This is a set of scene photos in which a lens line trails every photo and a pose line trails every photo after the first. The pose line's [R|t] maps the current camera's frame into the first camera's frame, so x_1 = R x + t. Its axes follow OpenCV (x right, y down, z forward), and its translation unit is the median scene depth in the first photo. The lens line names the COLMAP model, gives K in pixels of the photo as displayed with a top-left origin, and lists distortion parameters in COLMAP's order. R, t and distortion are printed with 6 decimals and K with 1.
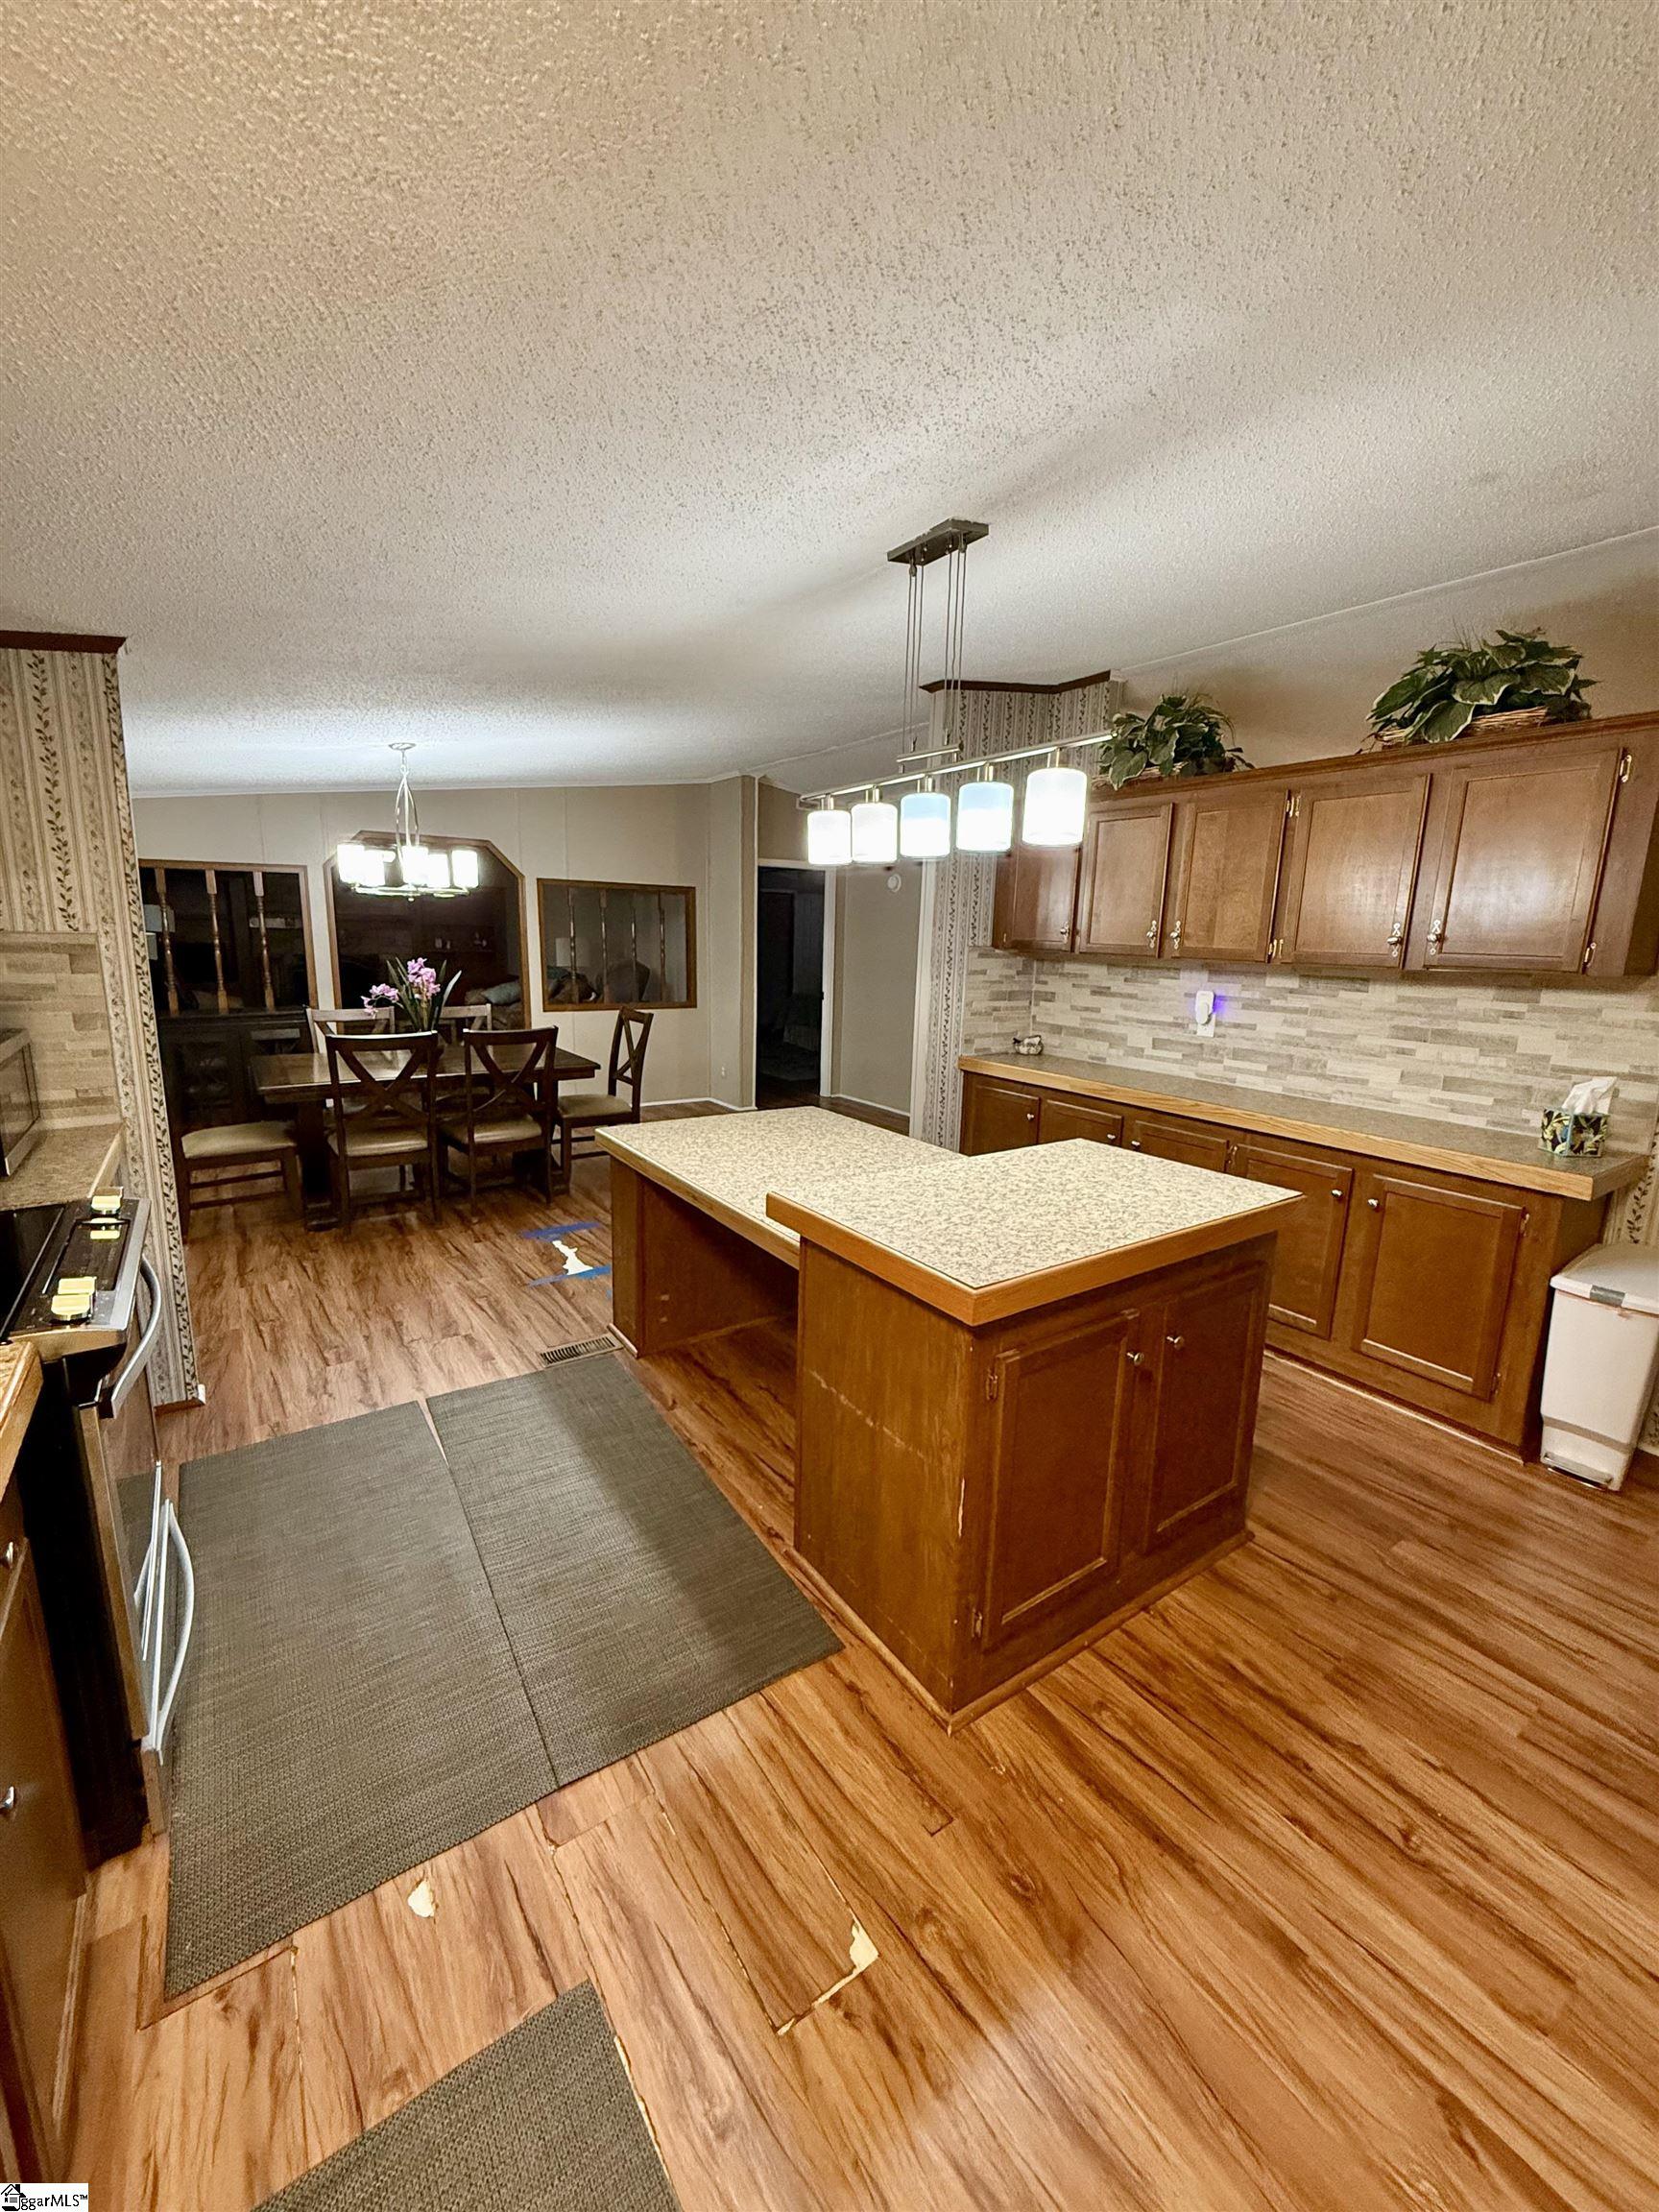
lens RADIAL K [[881.3, 0, 830.8], [0, 881.3, 1099.7], [0, 0, 1]] dist [0.001165, 0.000334]
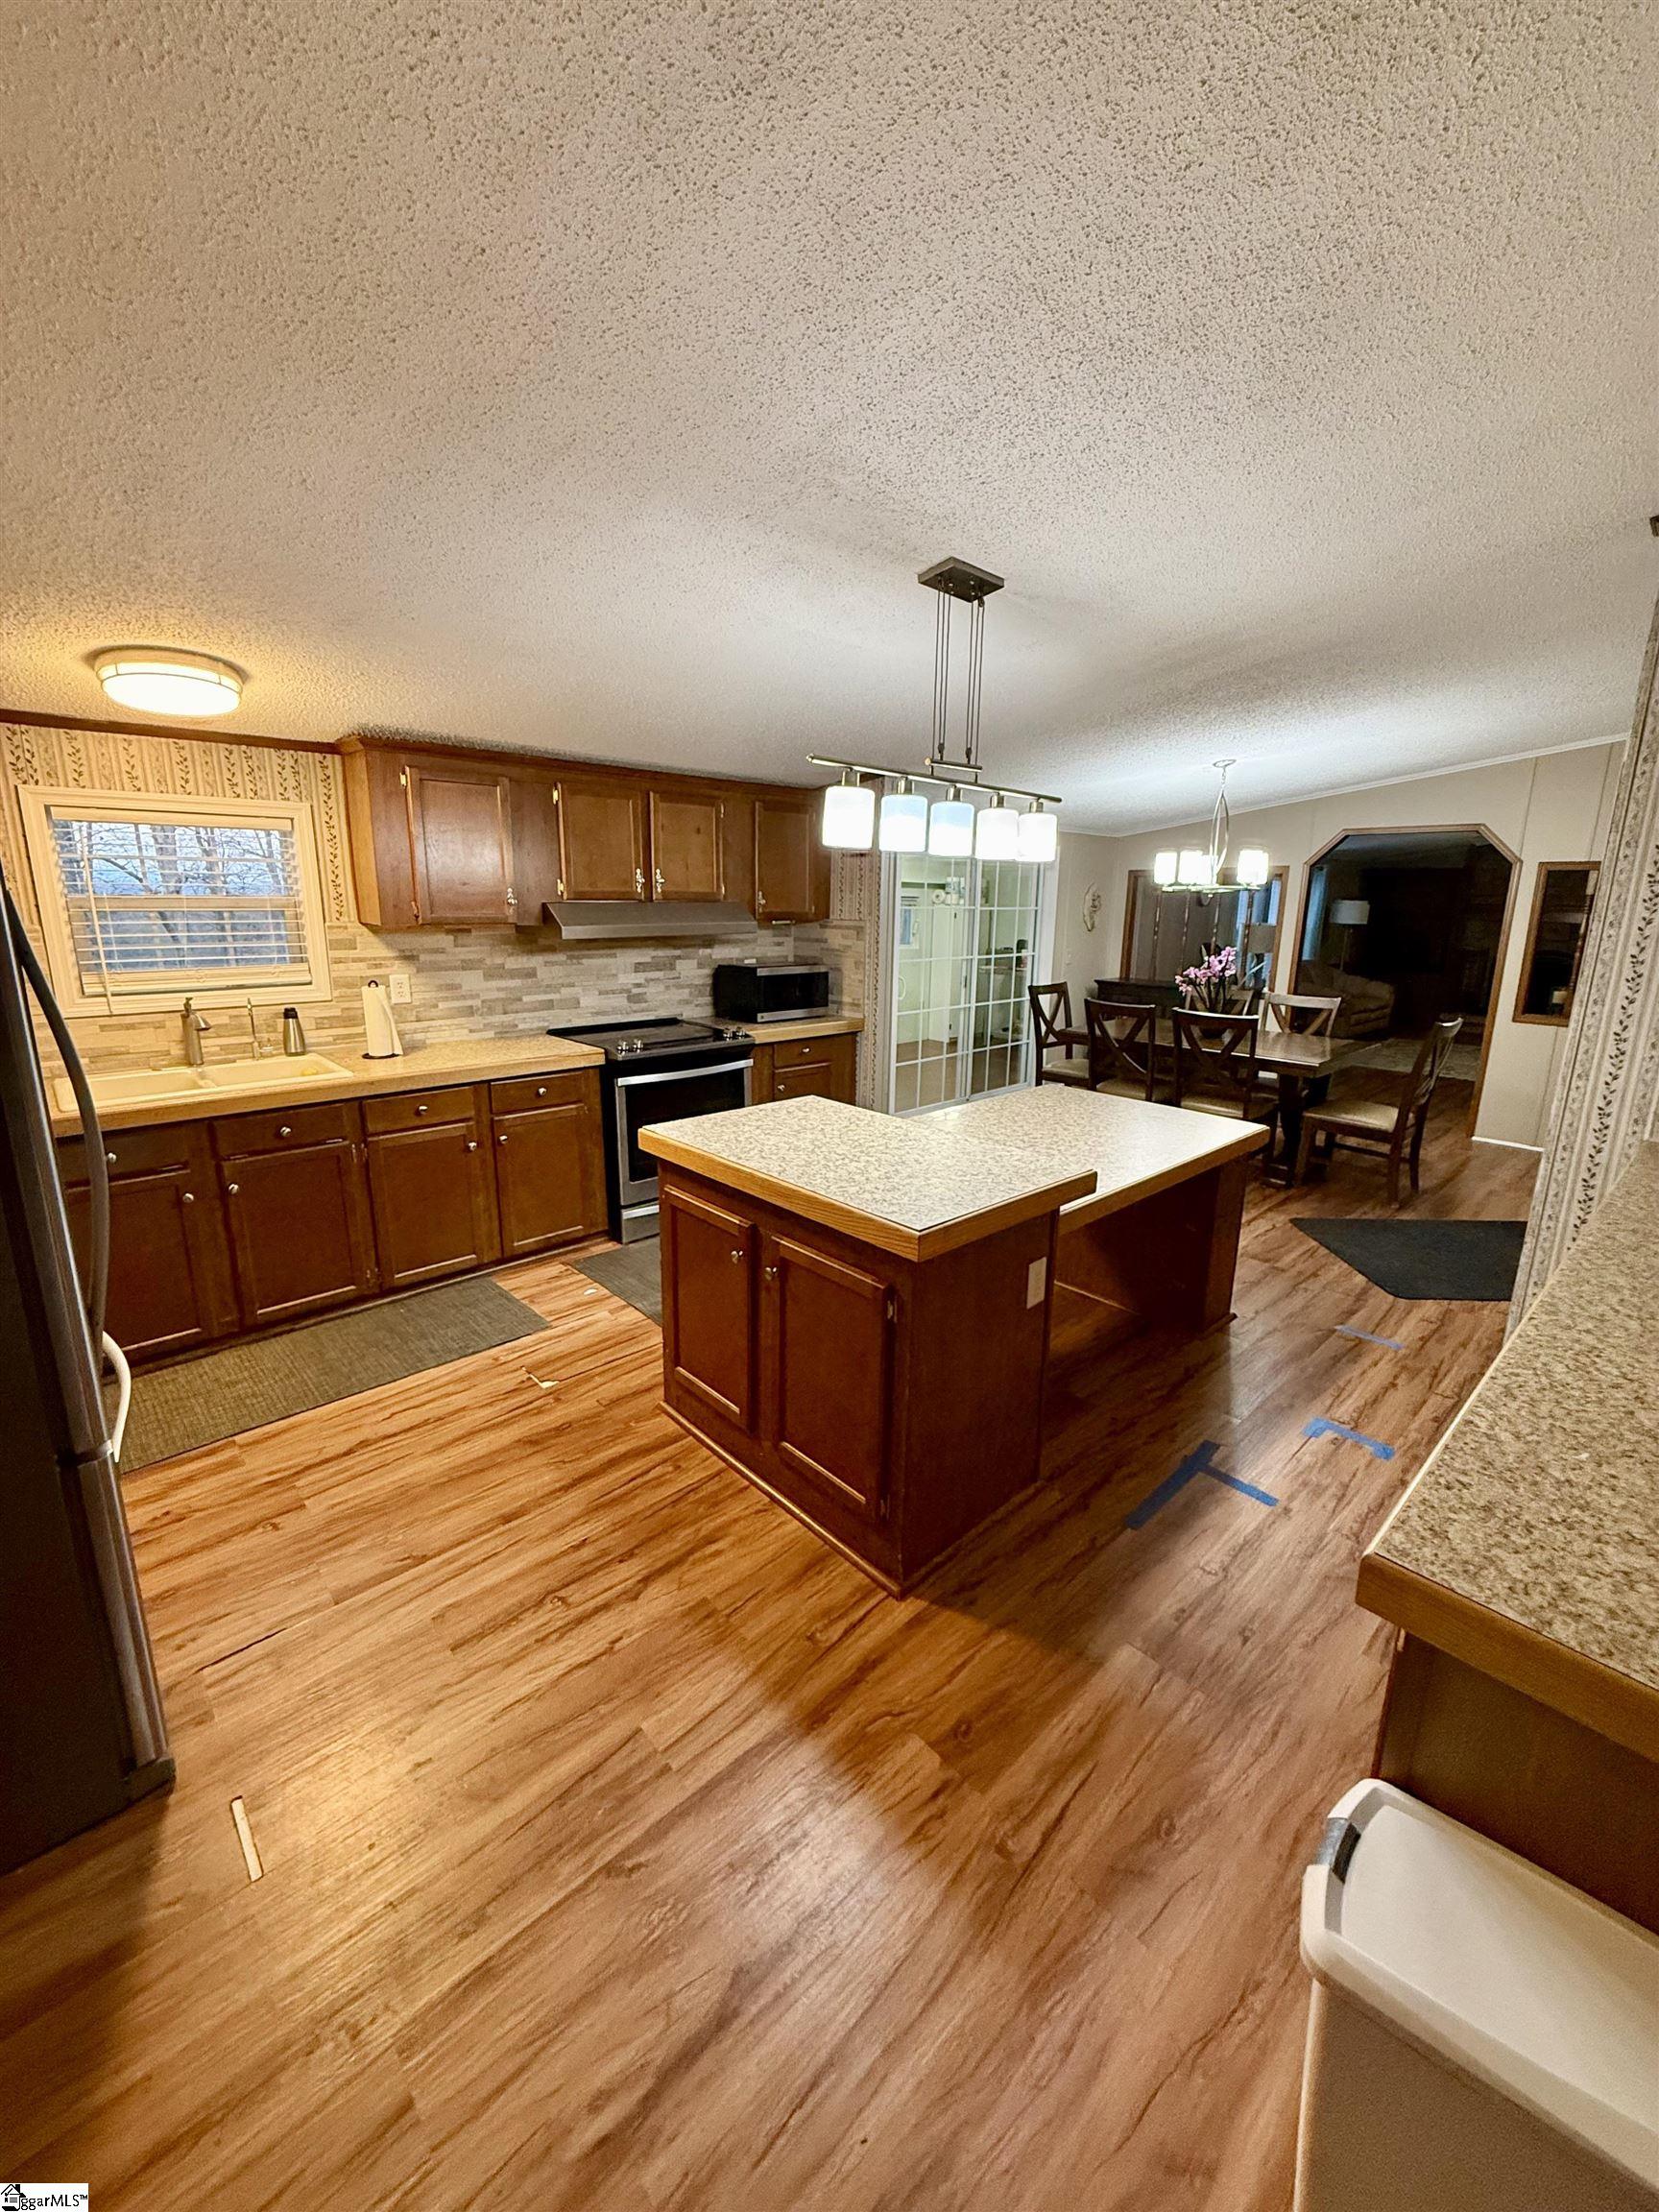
lens RADIAL K [[881.3, 0, 832.3], [0, 881.3, 1103.1], [0, 0, 1]] dist [0.001165, 0.000334]
pose [[0.137400, 0.204645, -0.969145, 1.737350], [-0.195558, 0.964771, 0.175996, -0.191662], [0.971019, 0.165342, 0.172580, 0.980953]]
